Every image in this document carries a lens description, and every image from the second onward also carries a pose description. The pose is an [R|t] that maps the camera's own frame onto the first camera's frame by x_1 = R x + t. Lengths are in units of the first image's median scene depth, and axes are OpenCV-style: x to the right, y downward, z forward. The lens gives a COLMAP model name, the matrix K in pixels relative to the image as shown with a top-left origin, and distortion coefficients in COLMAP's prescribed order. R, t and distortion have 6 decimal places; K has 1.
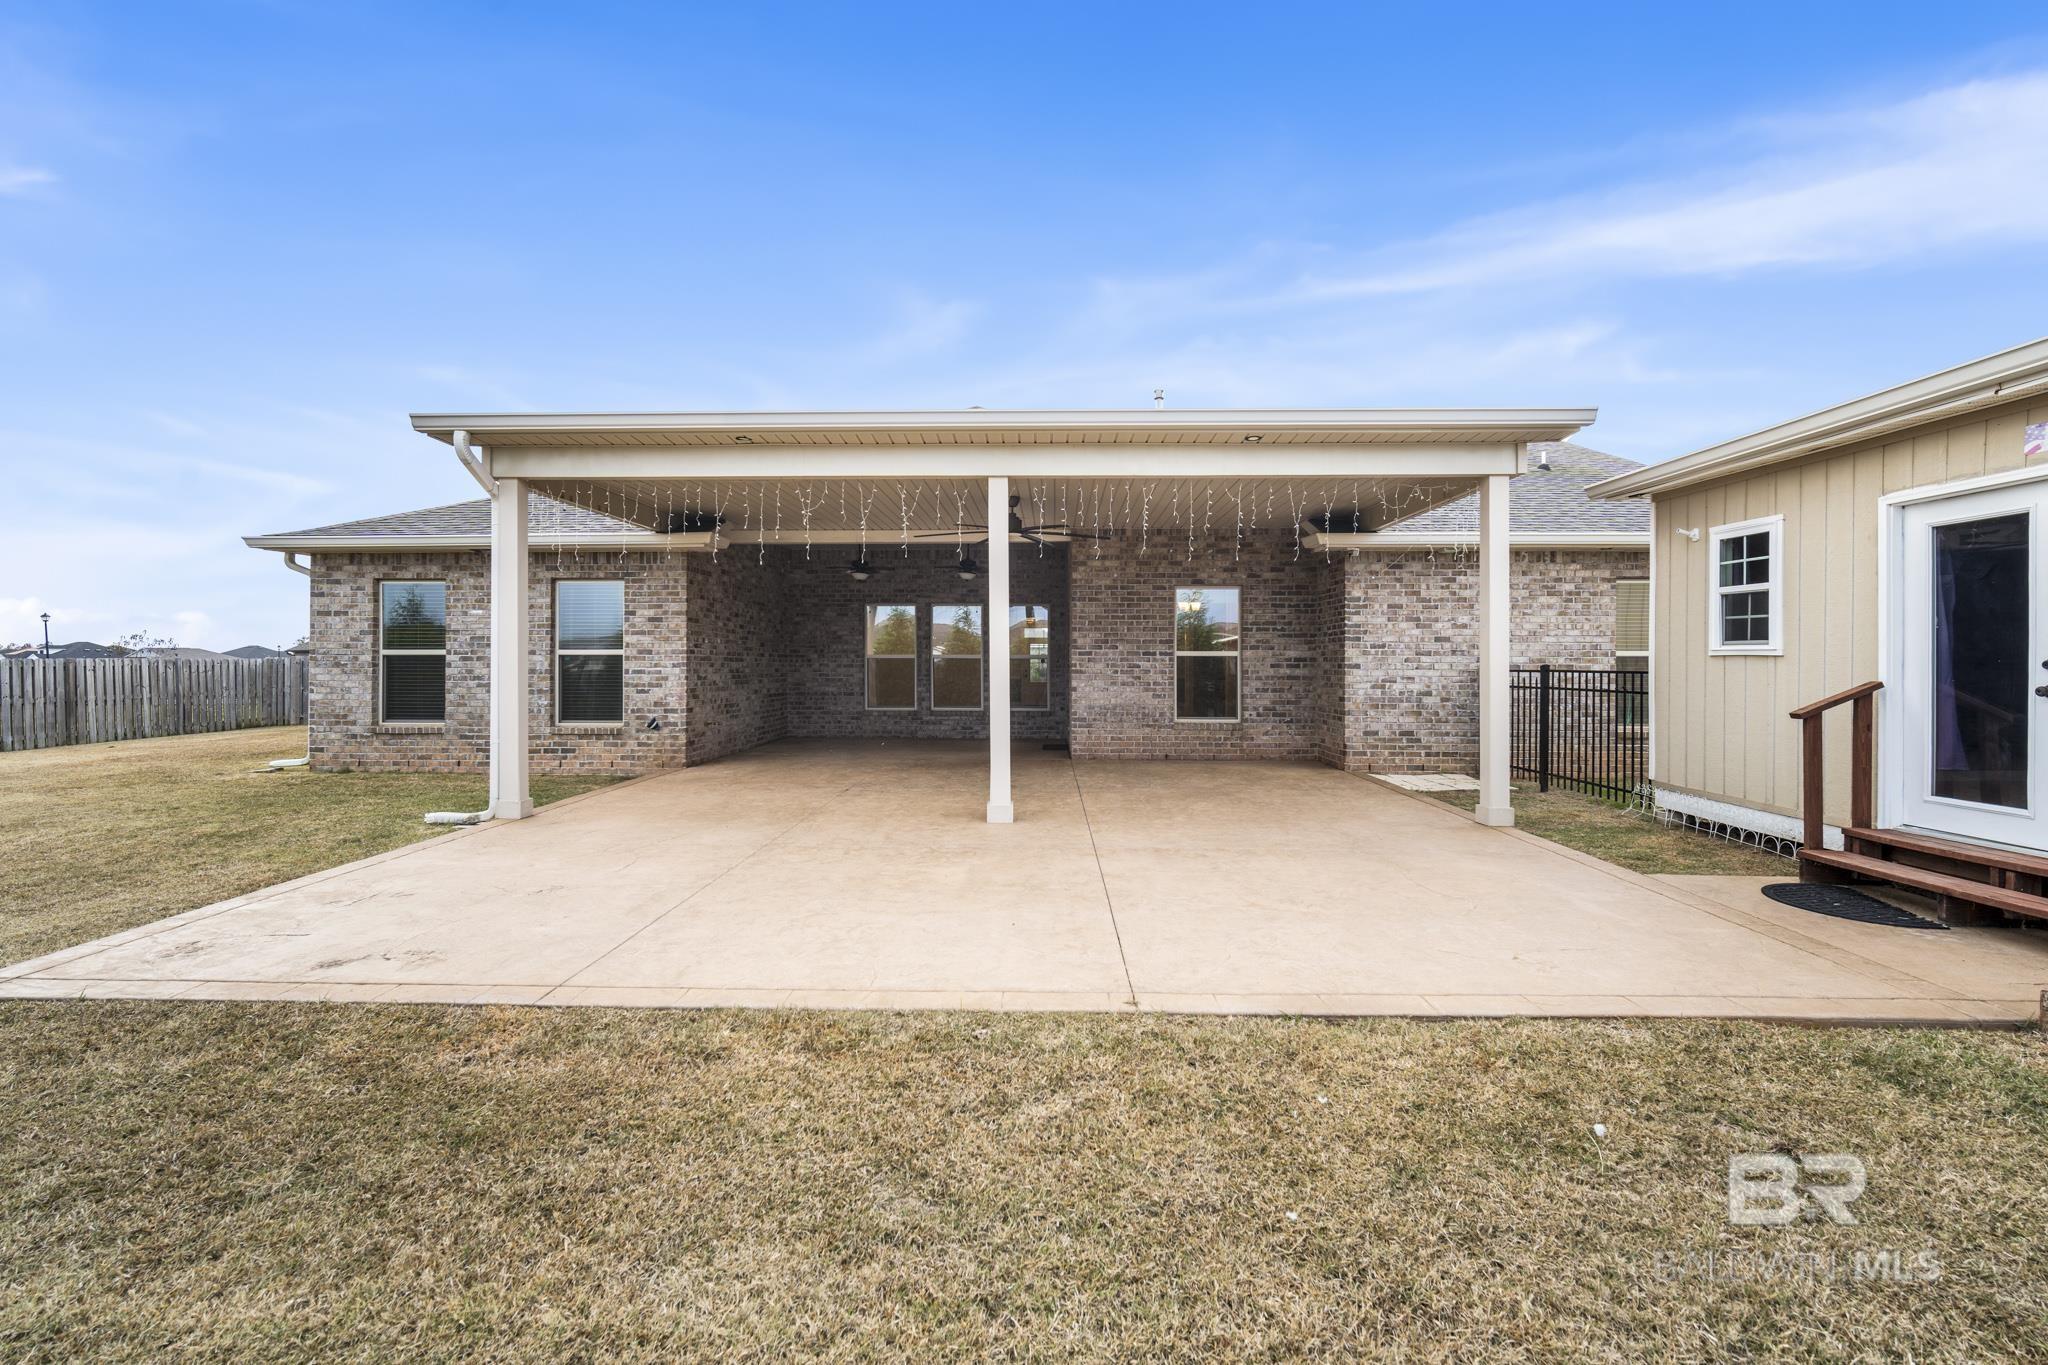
lens RADIAL K [[890.1, 0, 1027.1], [0, 890.1, 669.2], [0, 0, 1]] dist [-0.000131, 0.000033]
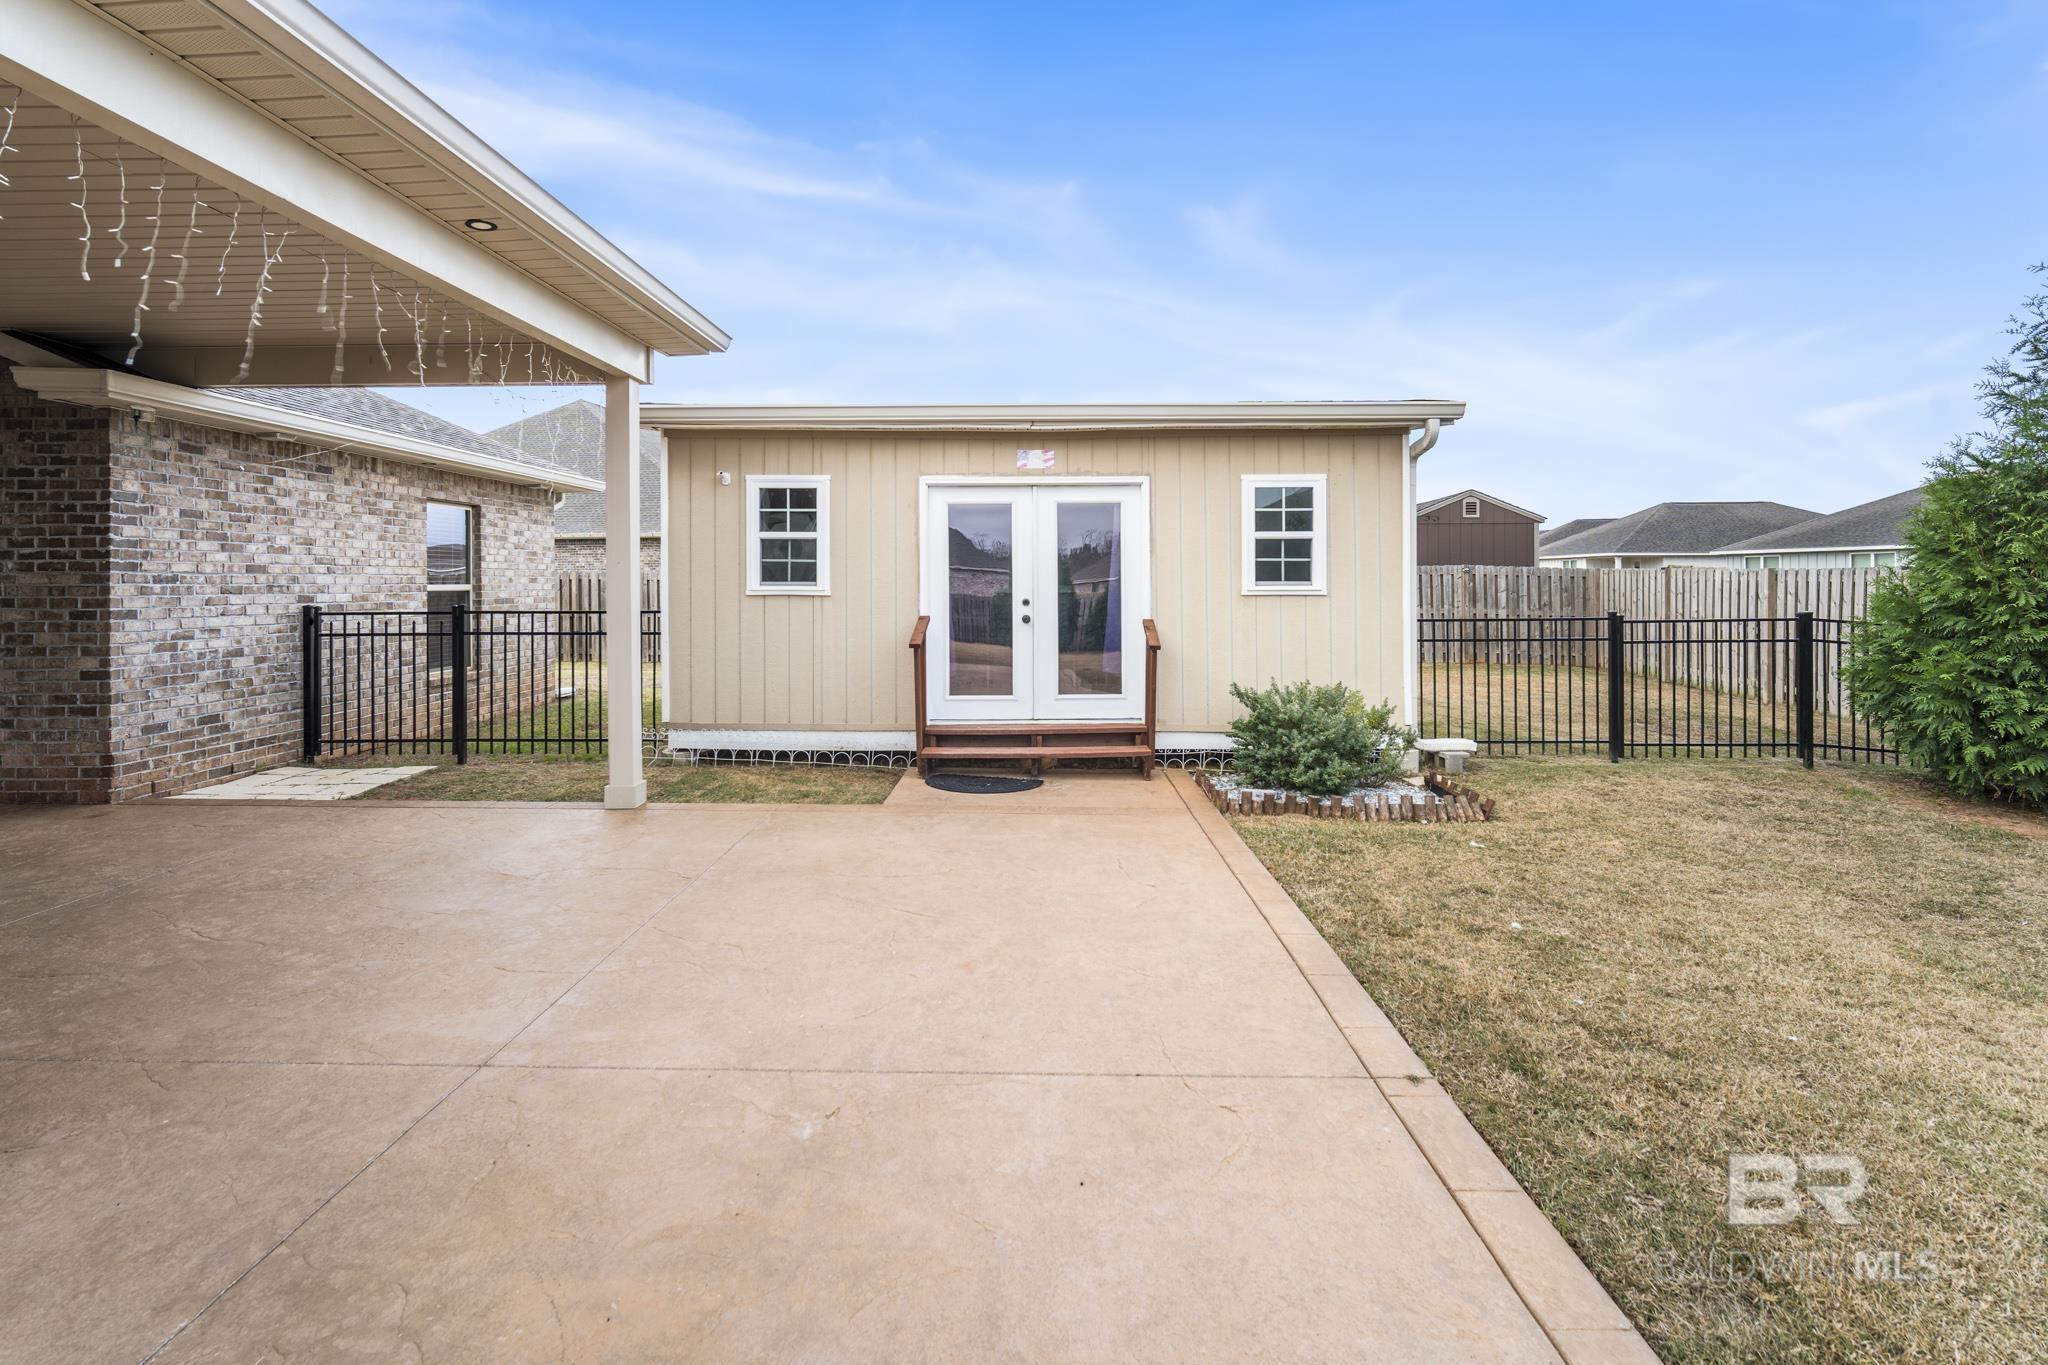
lens RADIAL K [[932.6, 0, 1020.8], [0, 932.6, 582.5], [0, 0, 1]] dist [-0.001136, -0.000011]
pose [[0.006547, -0.004378, 0.999969, -0.221874], [0.011014, 0.999930, 0.004306, -0.020280], [-0.999918, 0.010985, 0.006595, 0.428064]]
